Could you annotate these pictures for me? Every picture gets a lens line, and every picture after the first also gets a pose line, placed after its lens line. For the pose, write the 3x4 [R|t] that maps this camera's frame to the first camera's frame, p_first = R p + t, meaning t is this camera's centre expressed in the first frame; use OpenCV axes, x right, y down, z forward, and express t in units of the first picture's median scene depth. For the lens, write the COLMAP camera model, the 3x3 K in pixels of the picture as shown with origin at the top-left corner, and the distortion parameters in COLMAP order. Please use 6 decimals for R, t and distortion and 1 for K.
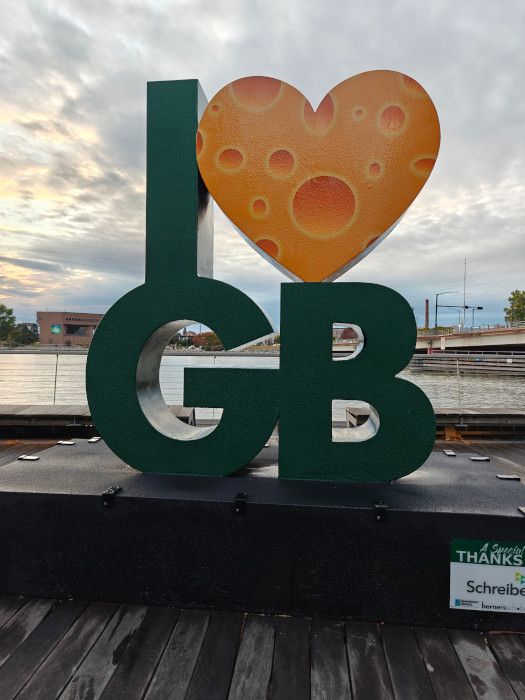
lens RADIAL K [[485.8, 0, 260.2], [0, 485.8, 346.1], [0, 0, 1]] dist [0.032799, -0.043635]
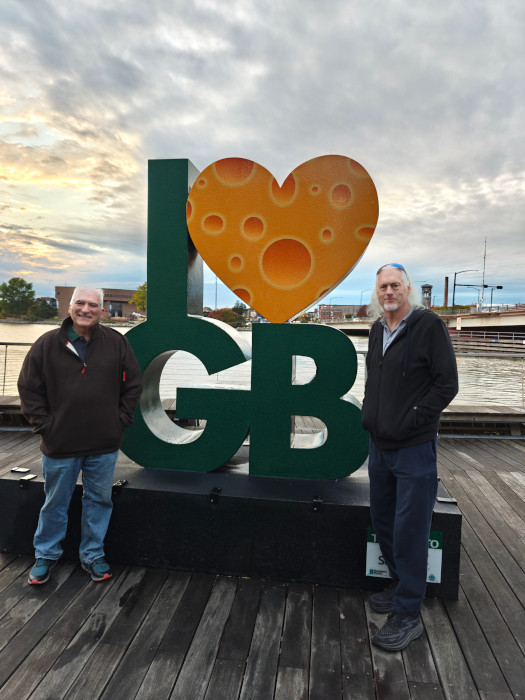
lens RADIAL K [[485.8, 0, 259.0], [0, 485.8, 349.0], [0, 0, 1]] dist [0.032799, -0.043635]
pose [[0.999321, 0.013273, -0.034362, 0.104663], [-0.011370, 0.998421, 0.055008, -0.132855], [0.035038, -0.054580, 0.997894, -0.267676]]
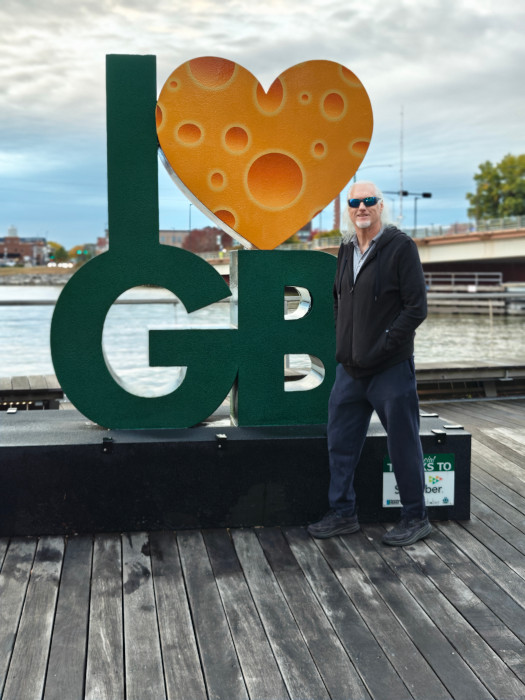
lens RADIAL K [[947.2, 0, 261.5], [0, 947.2, 350.3], [0, 0, 1]] dist [-0.013397, 0.000000]
pose [[0.968727, -0.036120, 0.245486, -0.437050], [0.013948, 0.995710, 0.091466, -0.099332], [-0.247737, -0.085182, 0.965075, -1.088235]]
